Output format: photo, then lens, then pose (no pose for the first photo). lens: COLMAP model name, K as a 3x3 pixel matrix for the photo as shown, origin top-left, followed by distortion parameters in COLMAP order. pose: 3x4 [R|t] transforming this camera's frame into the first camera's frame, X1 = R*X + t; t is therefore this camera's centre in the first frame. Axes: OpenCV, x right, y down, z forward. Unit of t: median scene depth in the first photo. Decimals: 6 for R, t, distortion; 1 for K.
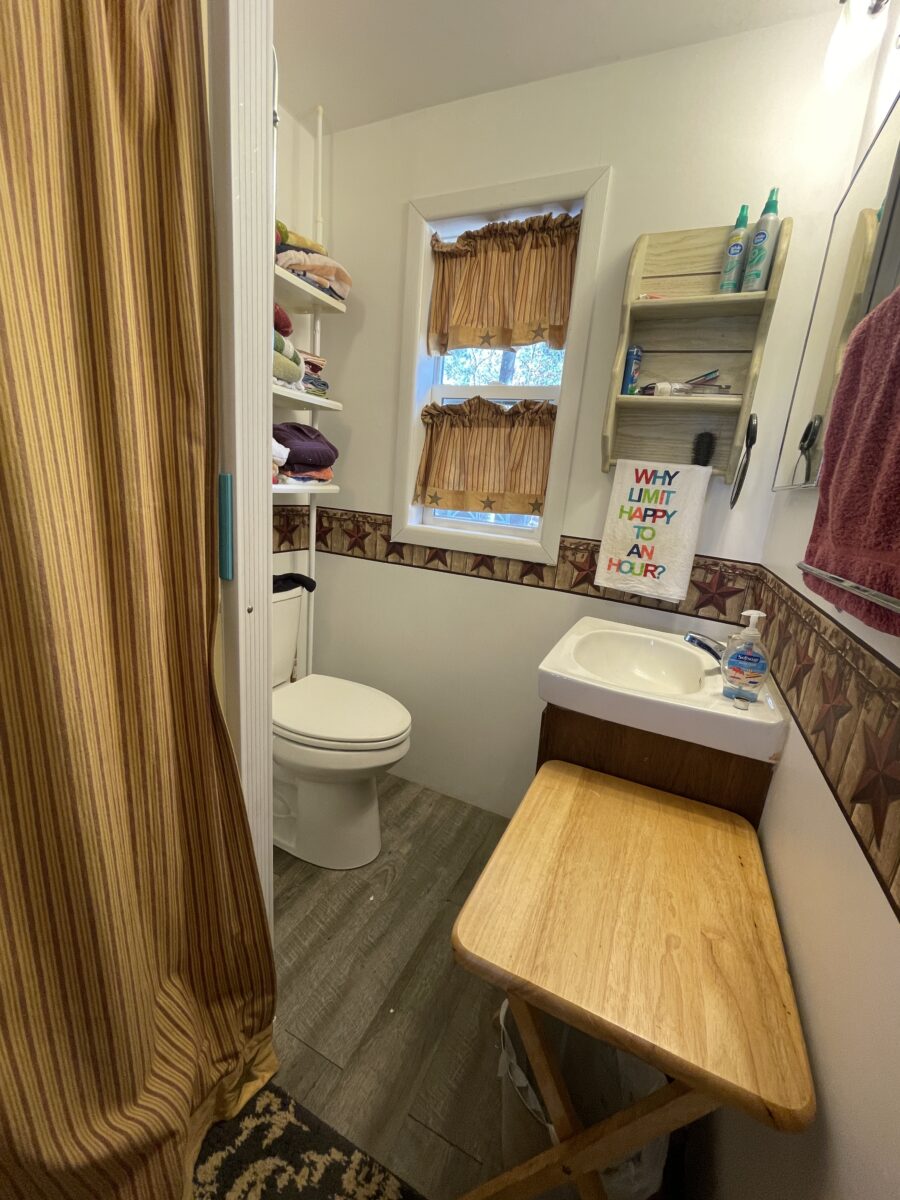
lens RADIAL K [[488.1, 0, 448.1], [0, 488.1, 598.7], [0, 0, 1]] dist [-0.002970, 0.000776]
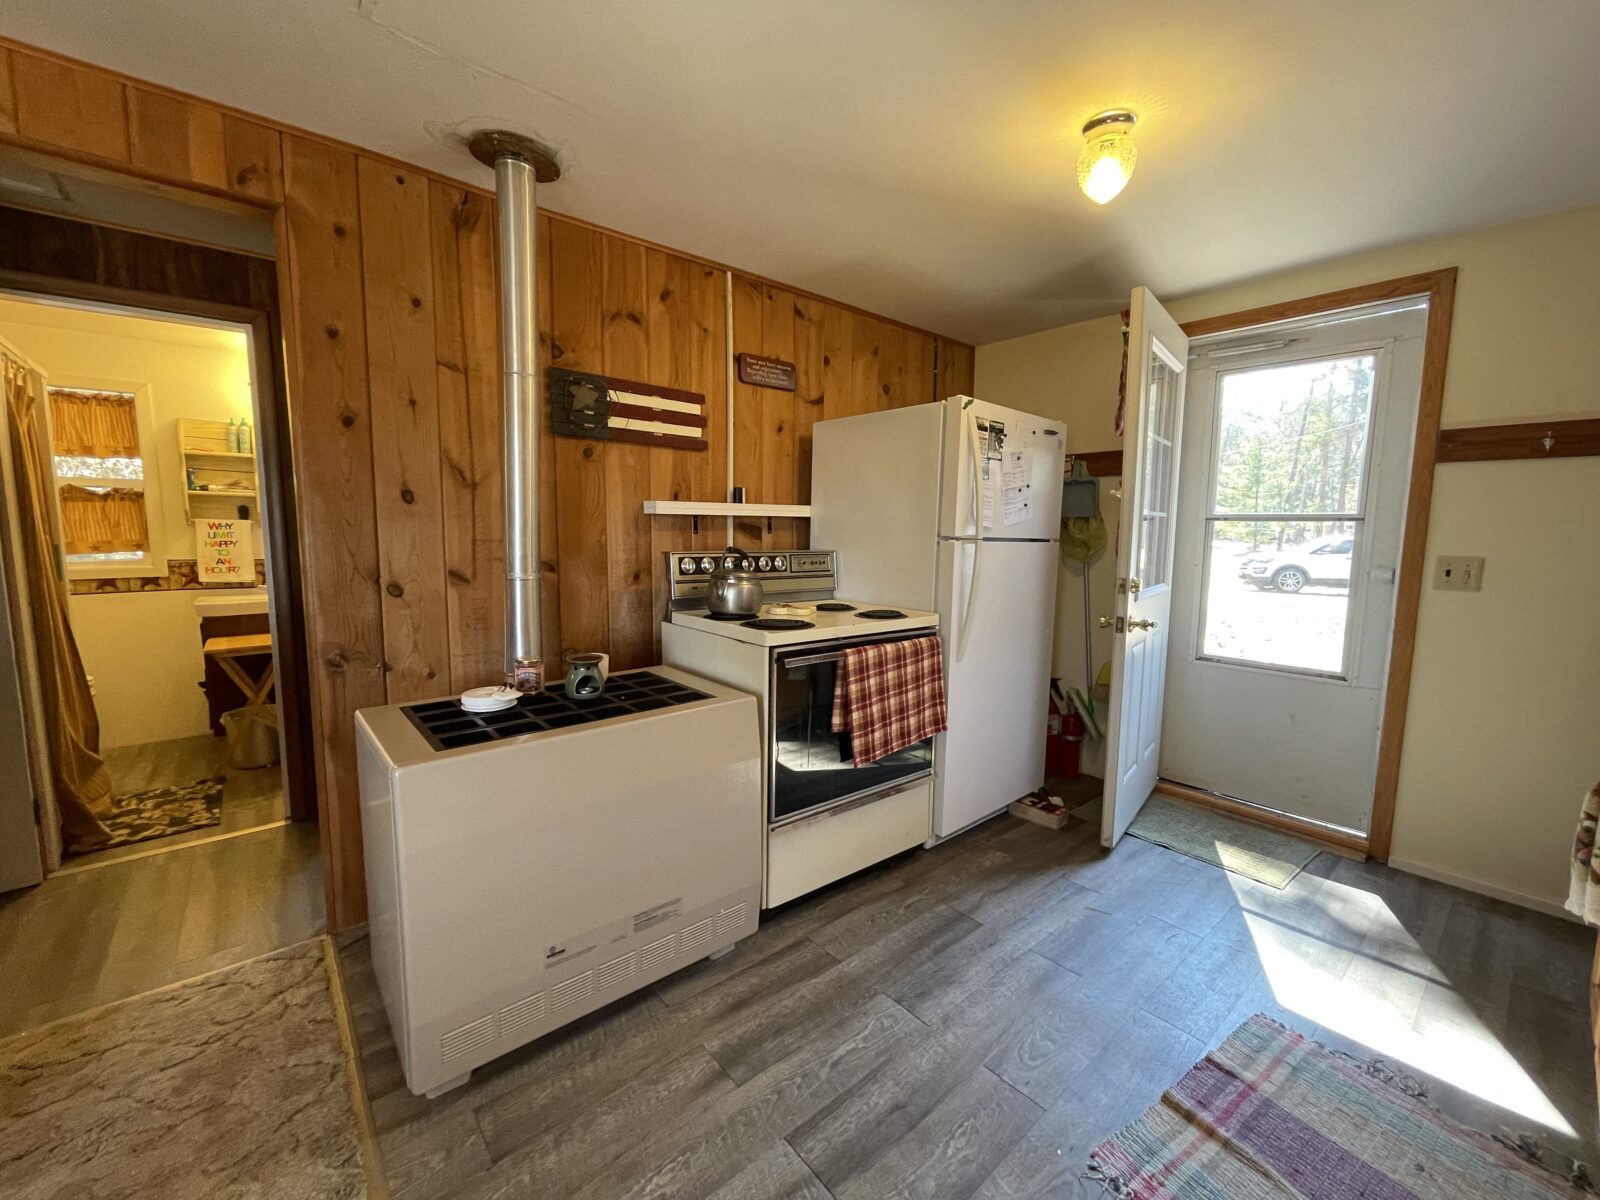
lens RADIAL K [[650.8, 0, 809.7], [0, 650.8, 601.9], [0, 0, 1]] dist [-0.002970, 0.000776]
pose [[0.403308, -0.182461, 0.896689, -1.104272], [0.240598, 0.966585, 0.088468, 0.423108], [-0.882867, 0.180062, 0.433732, -2.360827]]
